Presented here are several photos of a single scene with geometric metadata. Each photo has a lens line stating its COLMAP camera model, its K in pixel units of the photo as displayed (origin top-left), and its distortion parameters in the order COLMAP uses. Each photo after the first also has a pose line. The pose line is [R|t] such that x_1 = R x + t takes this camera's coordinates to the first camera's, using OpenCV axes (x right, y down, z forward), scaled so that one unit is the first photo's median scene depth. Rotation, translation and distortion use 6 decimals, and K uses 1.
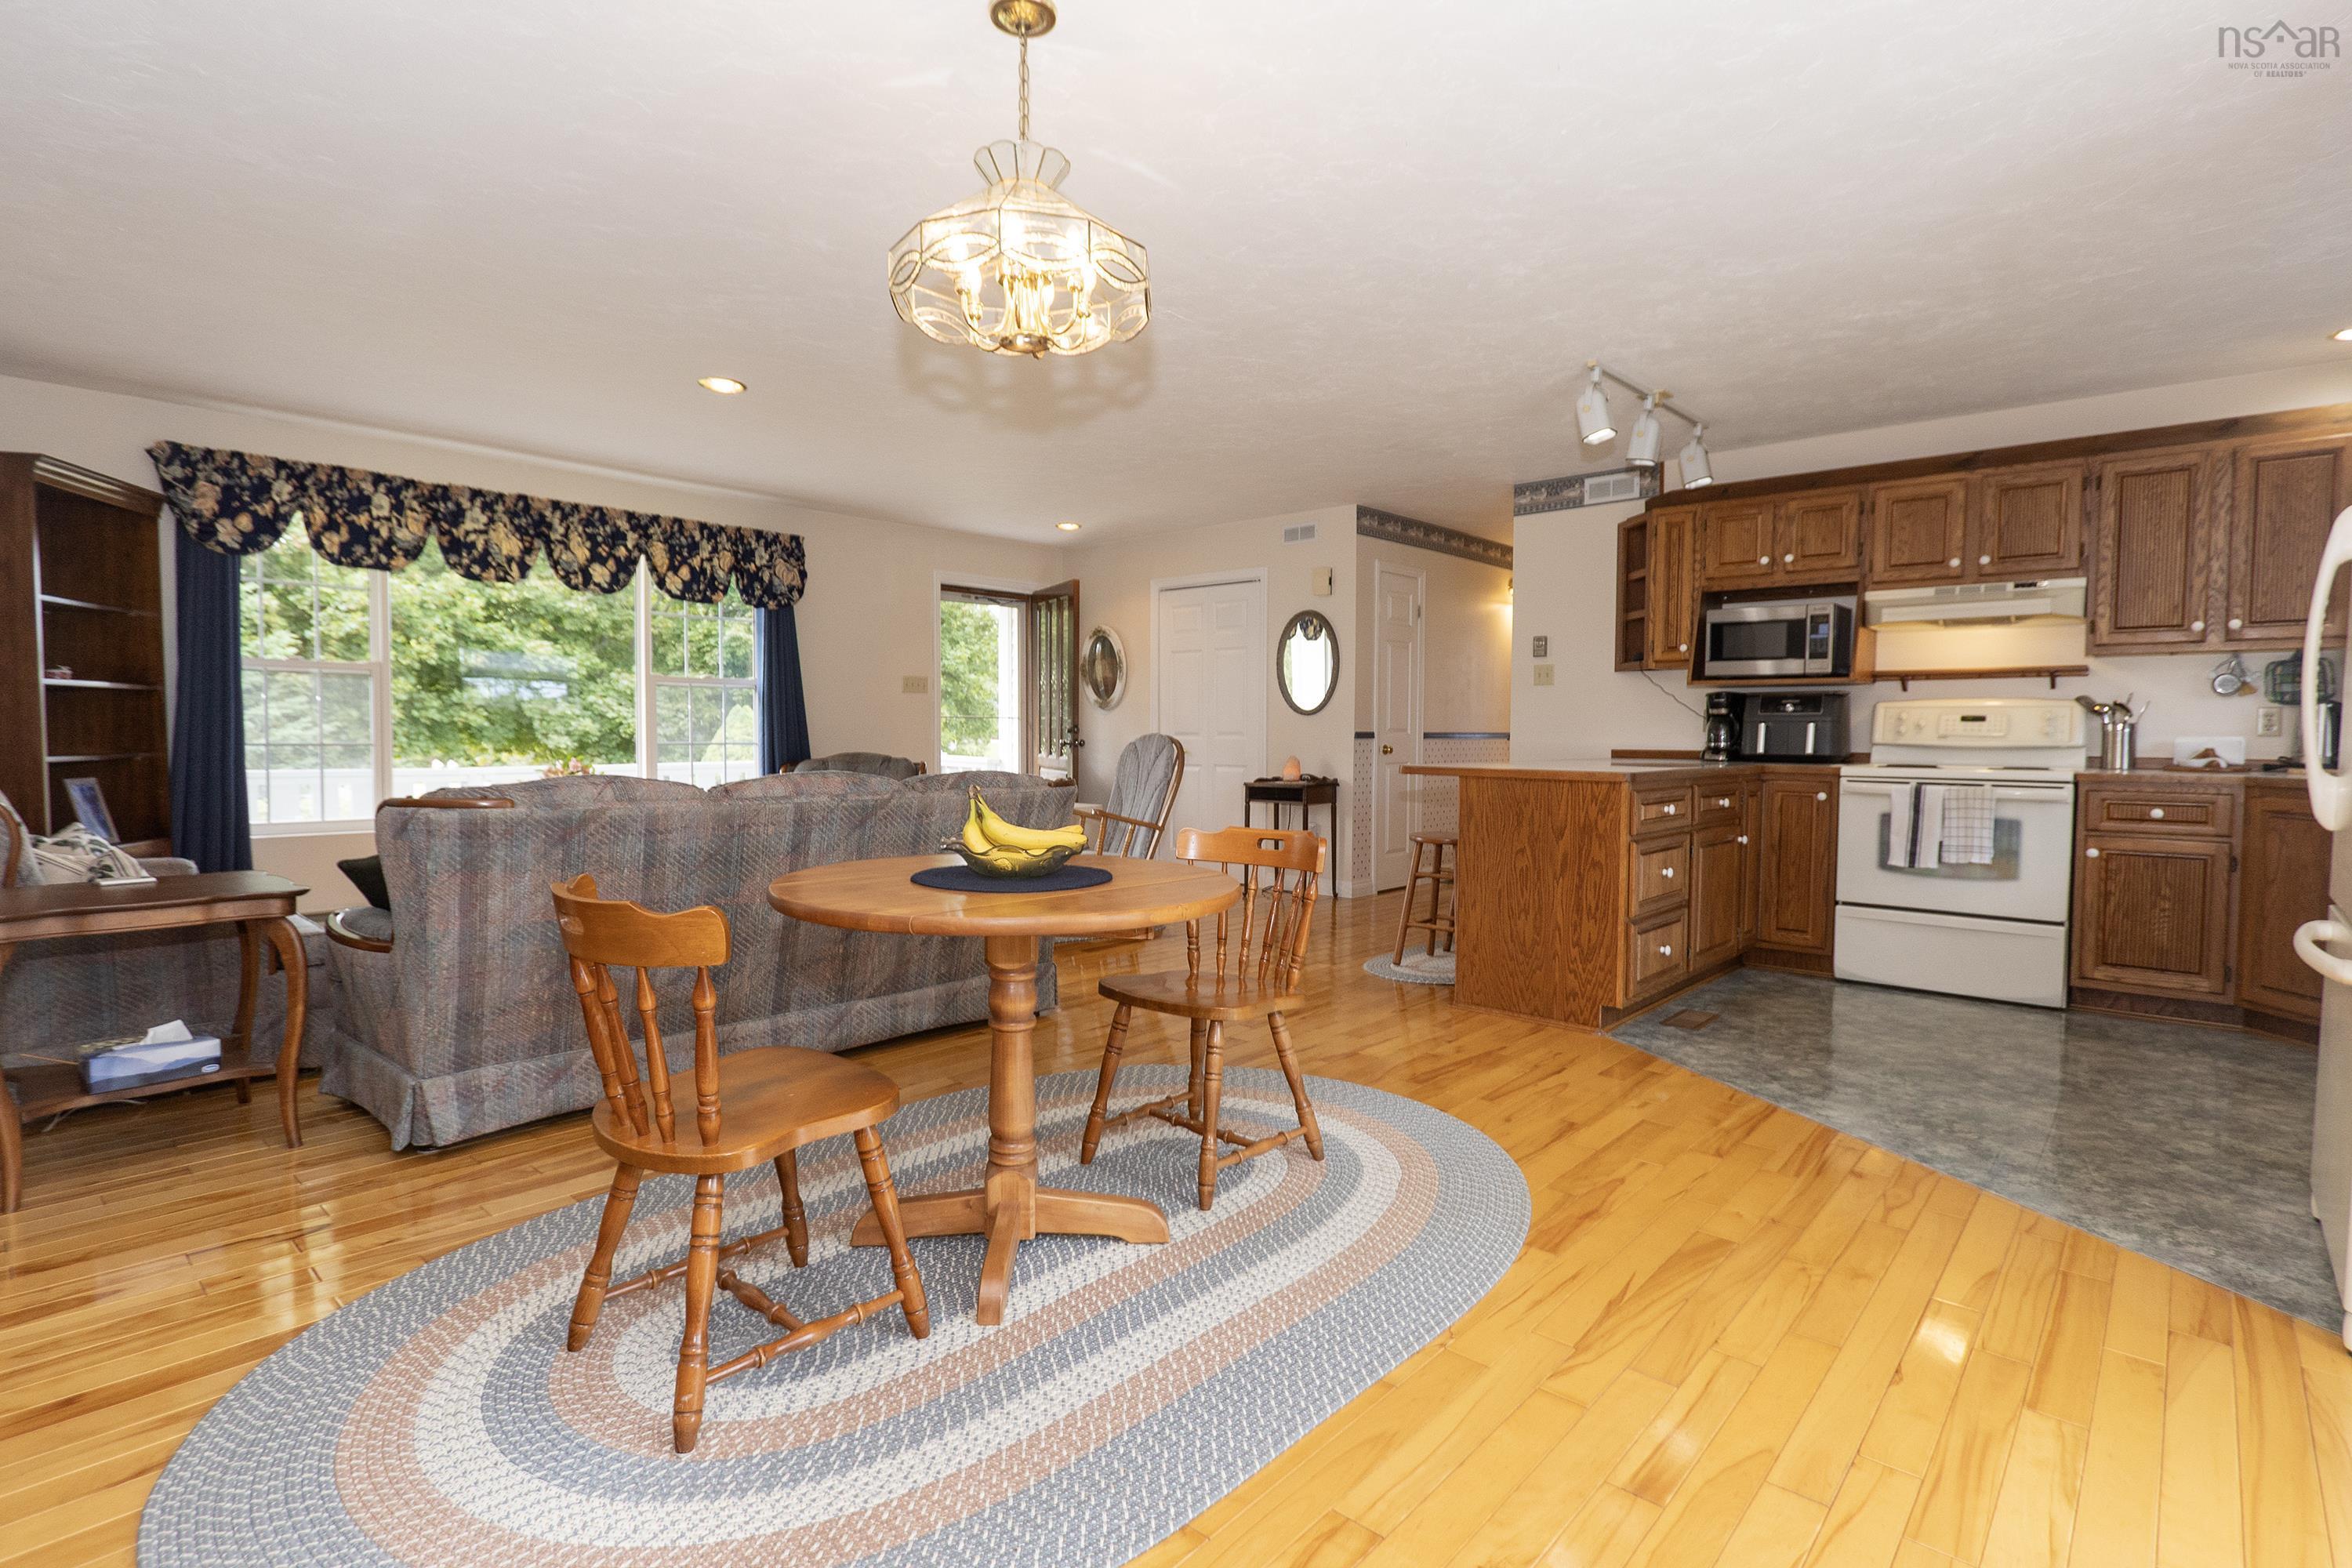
lens RADIAL K [[1148.2, 0, 1162.4], [0, 1148.2, 781.9], [0, 0, 1]] dist [0.004245, -0.004699]
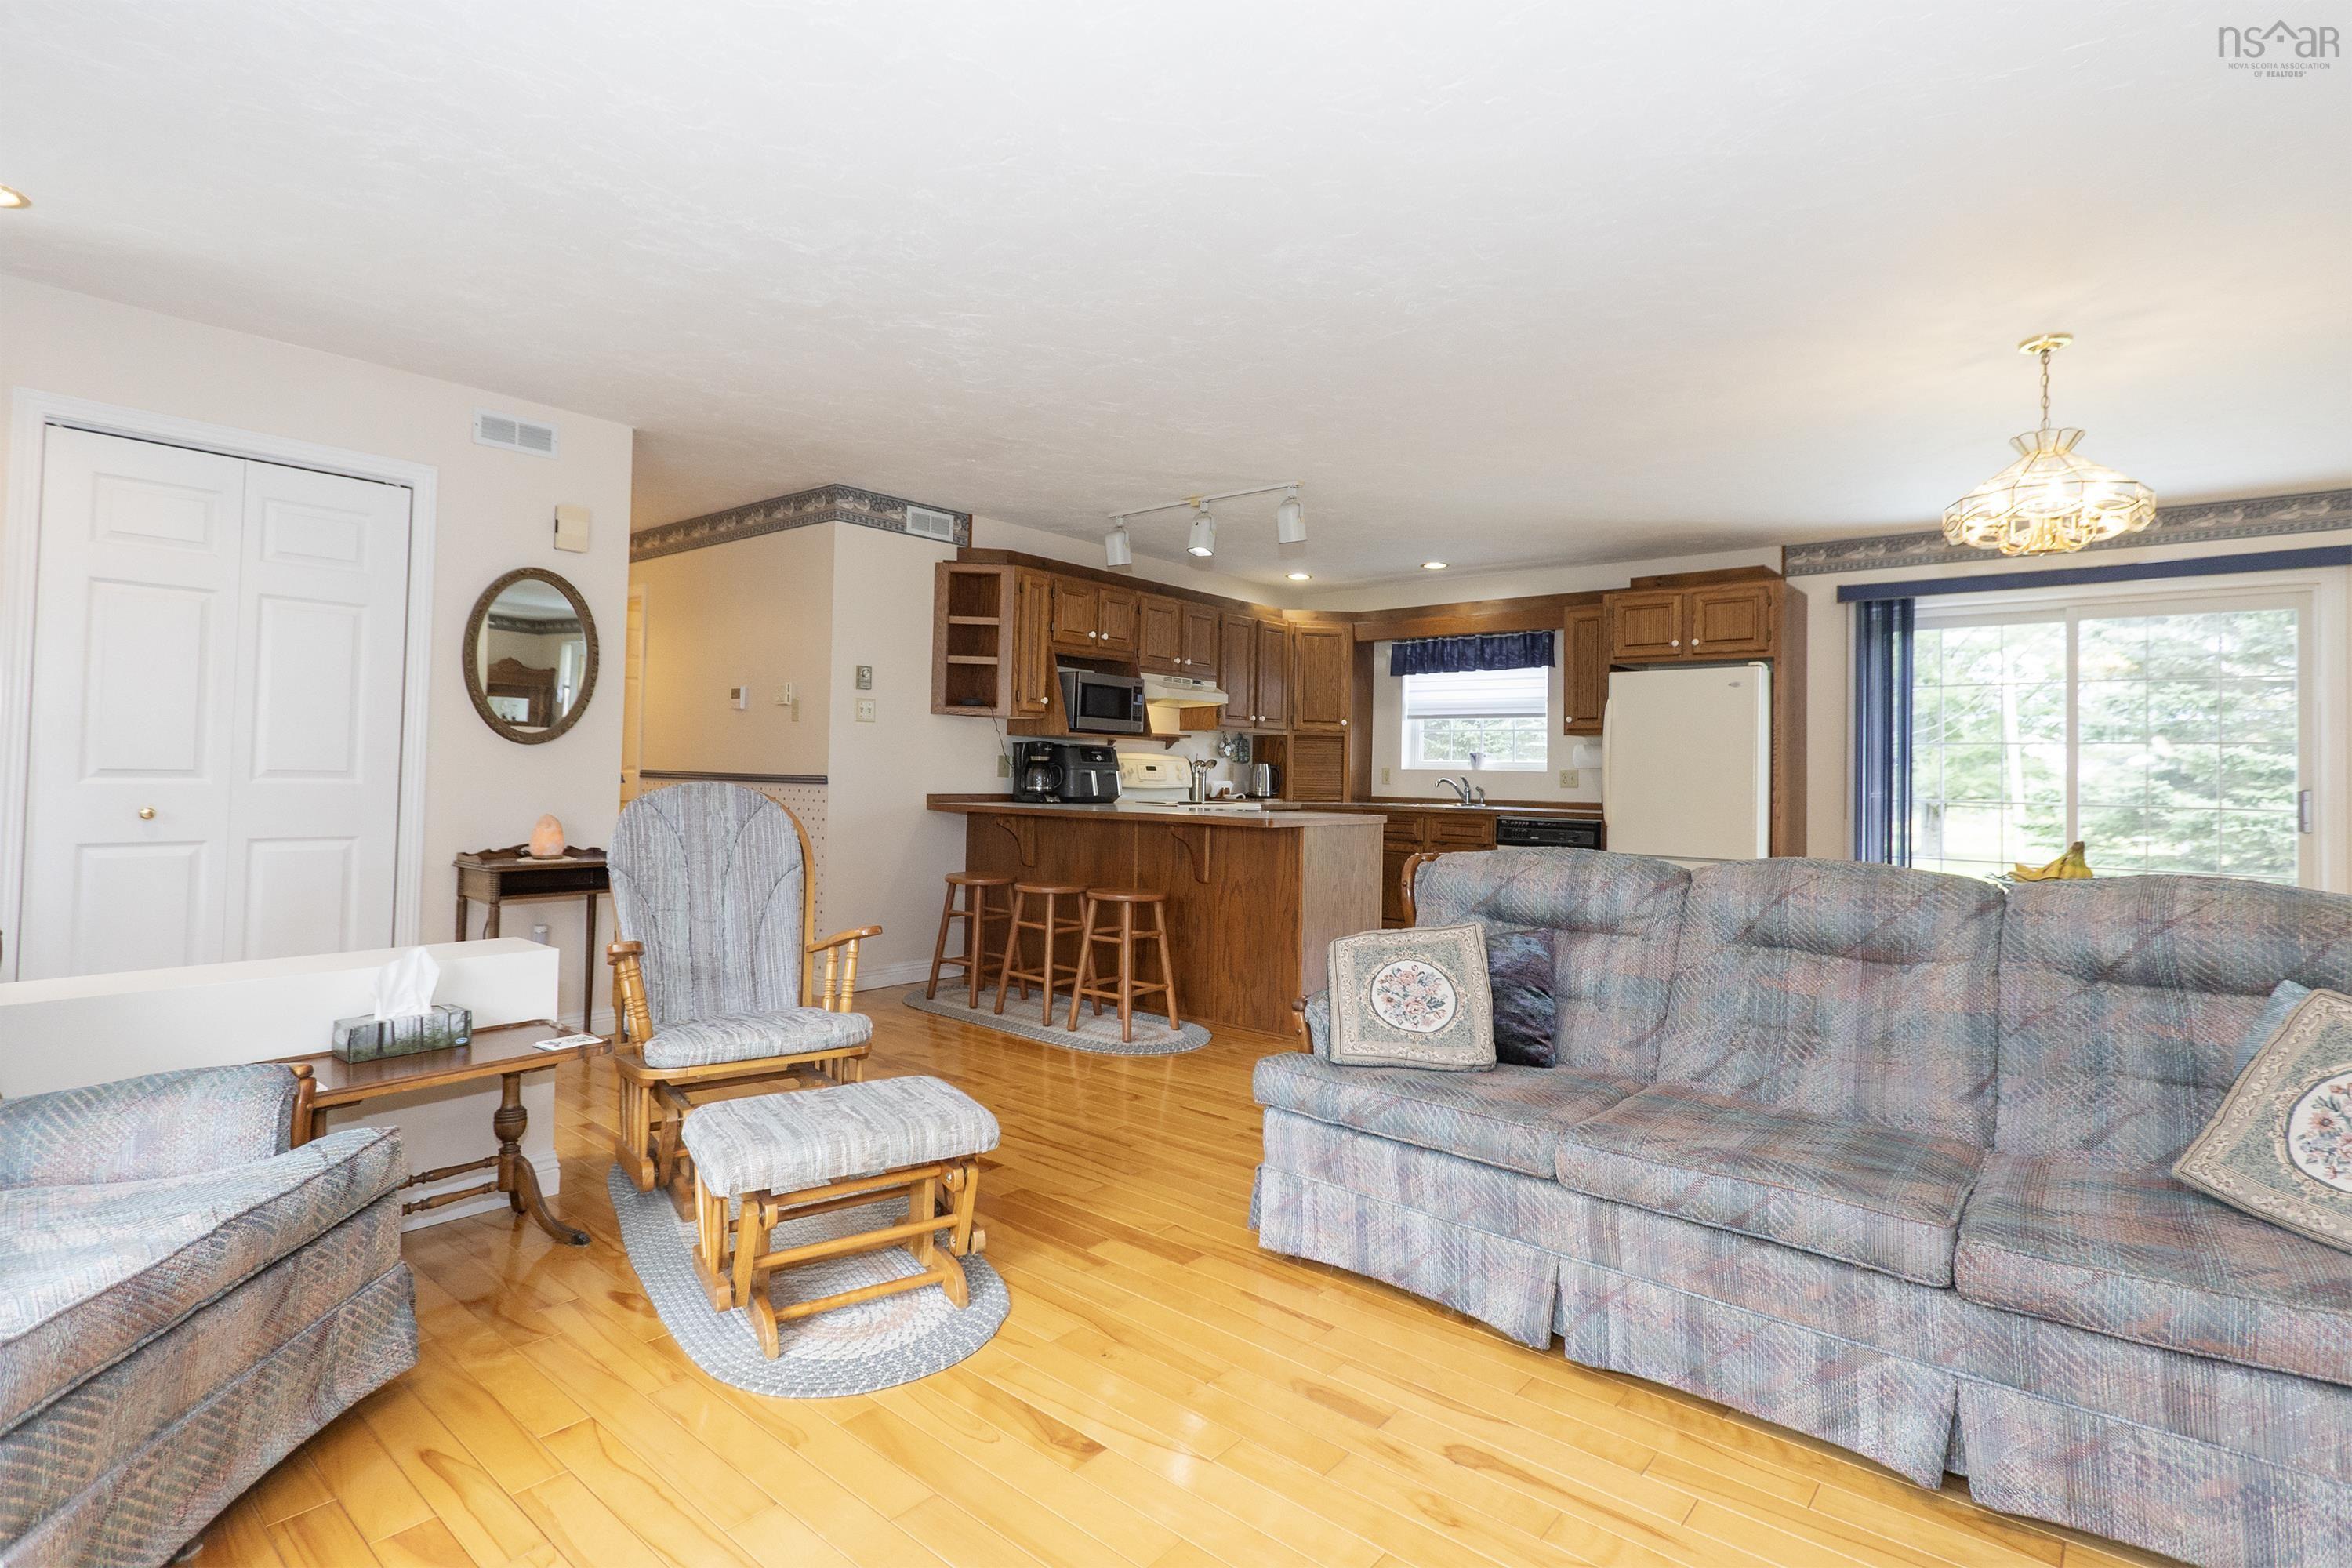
lens RADIAL K [[1148.2, 0, 1226.2], [0, 1148.2, 768.7], [0, 0, 1]] dist [0.004245, -0.004699]
pose [[-0.062084, -0.001241, 0.998070, -0.706249], [0.023711, 0.999715, 0.002718, -0.055407], [-0.997789, 0.023834, -0.062037, 0.975109]]
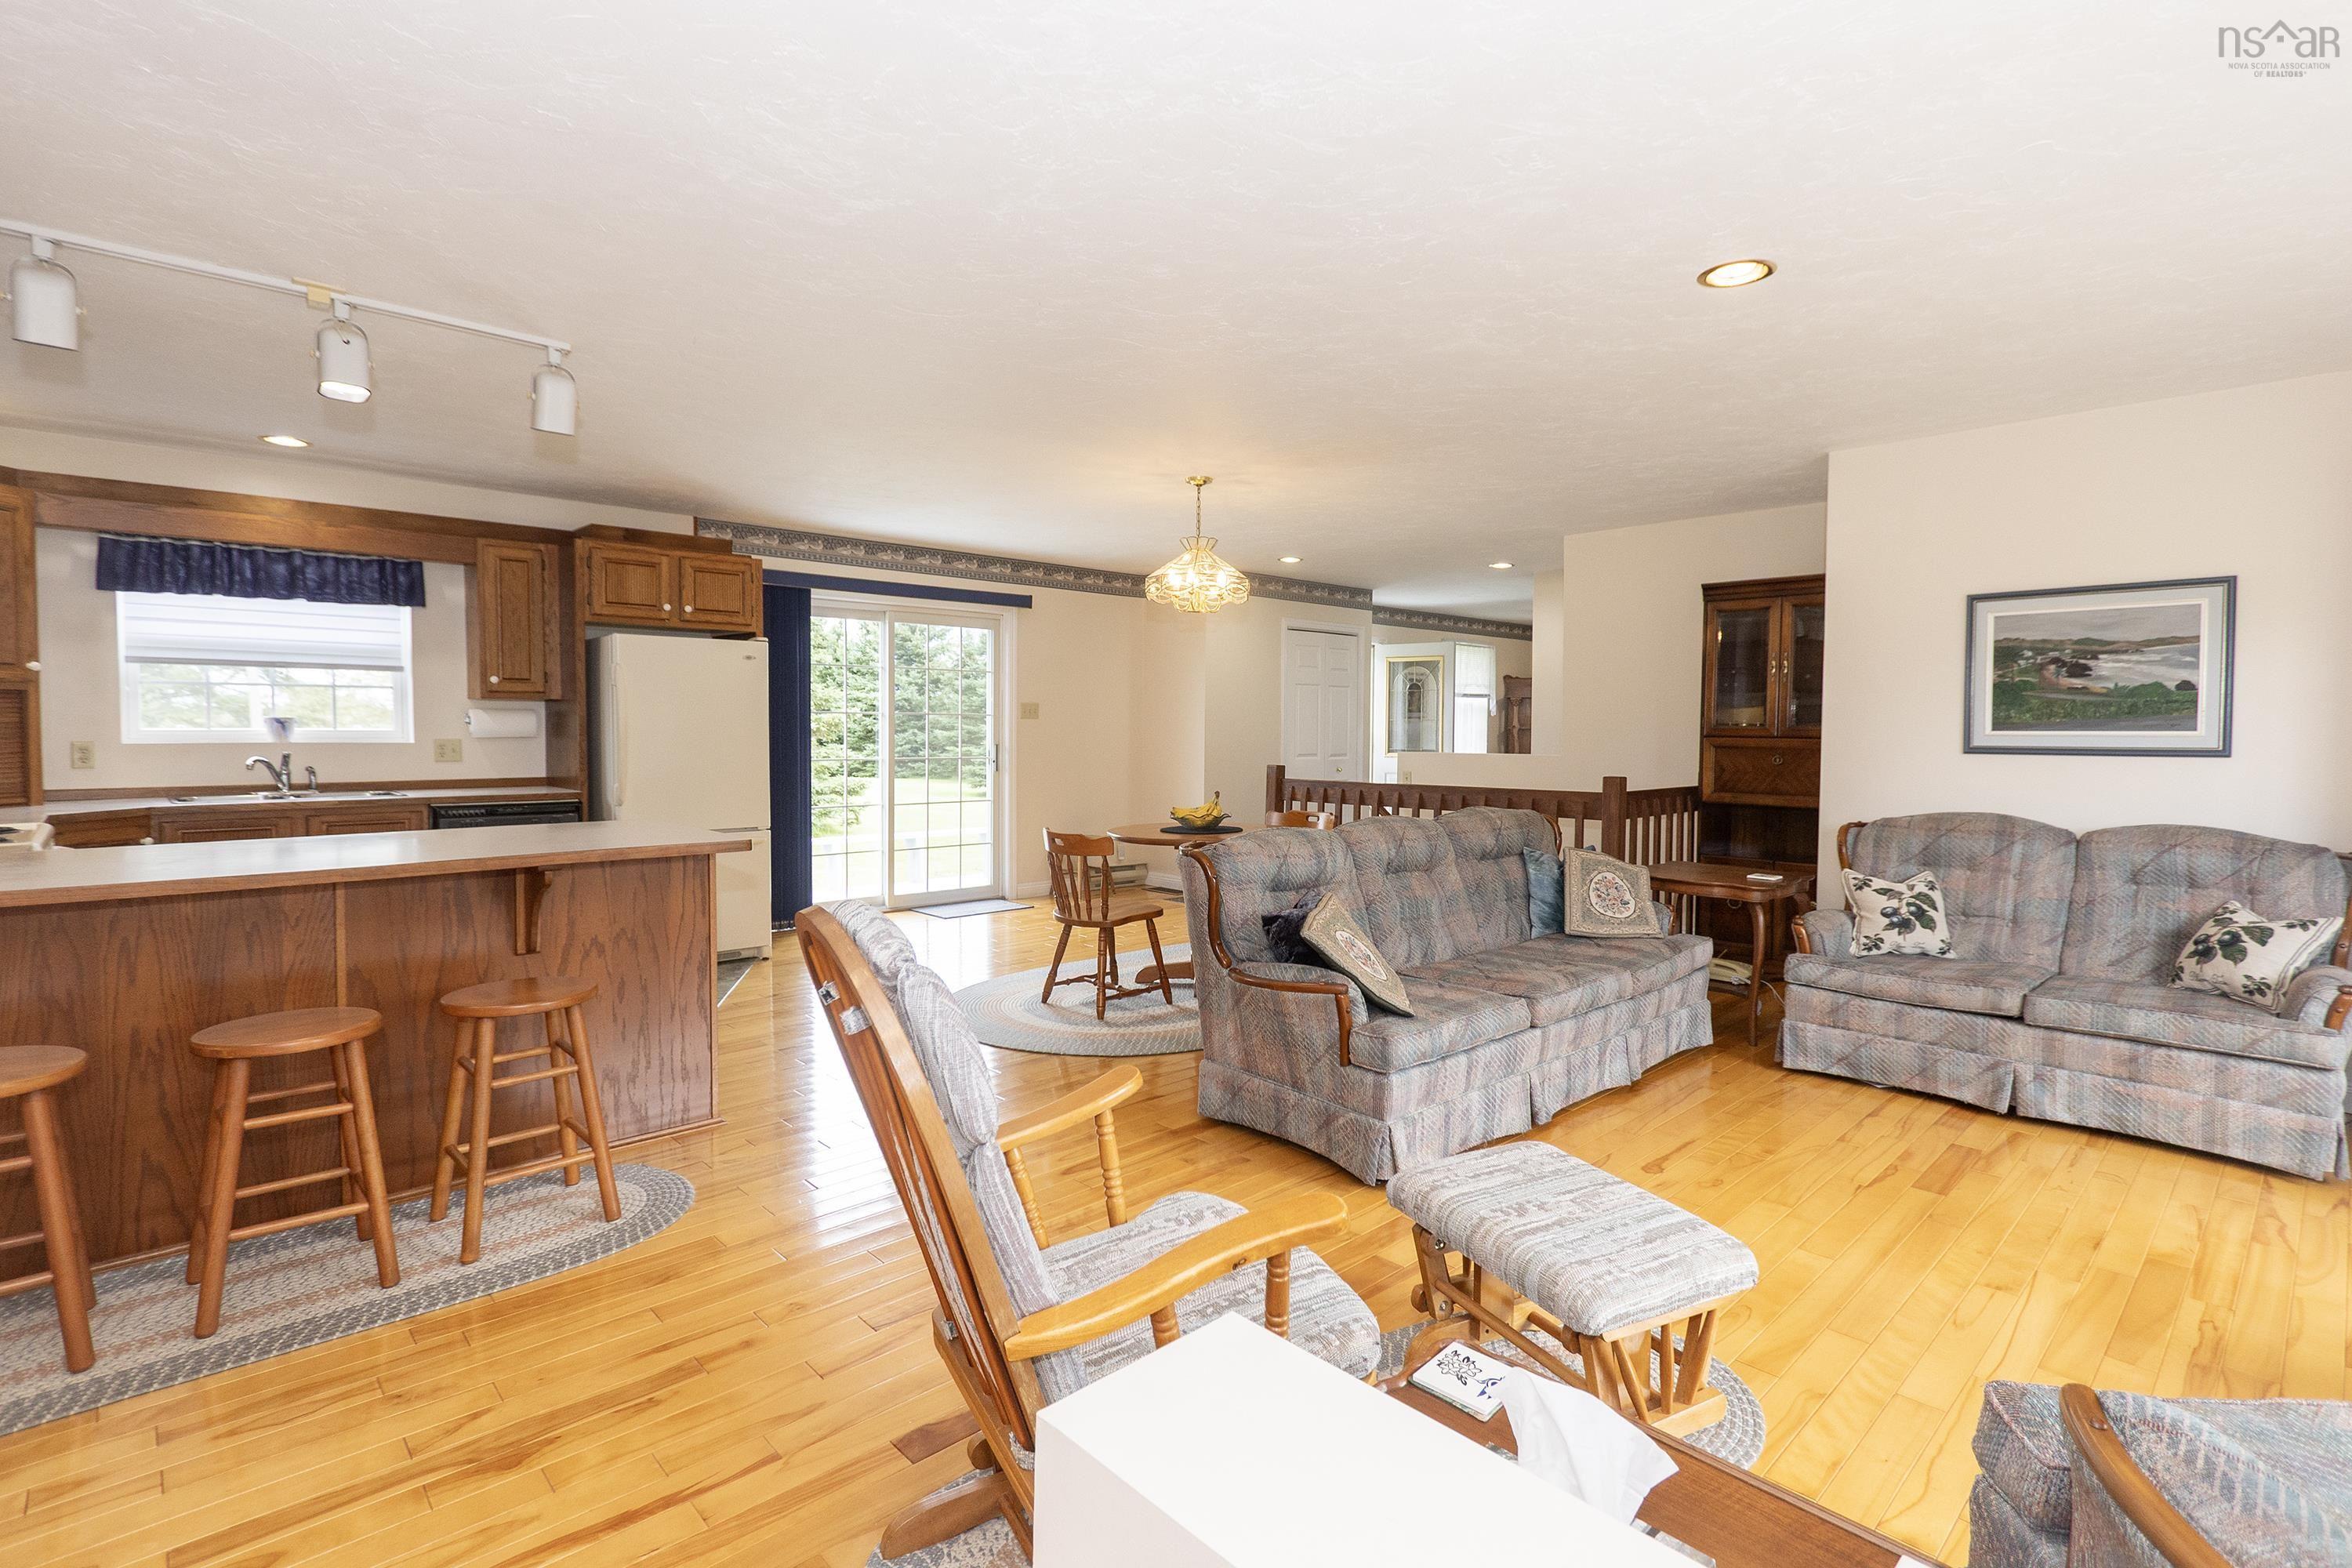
lens RADIAL K [[1085.1, 0, 1200.7], [0, 1085.1, 774.6], [0, 0, 1]] dist [0.001367, -0.002400]
pose [[-0.998521, -0.014982, 0.052265, -0.106294], [-0.010259, 0.995935, 0.089491, -0.109869], [-0.053393, 0.088823, -0.994615, 1.503274]]
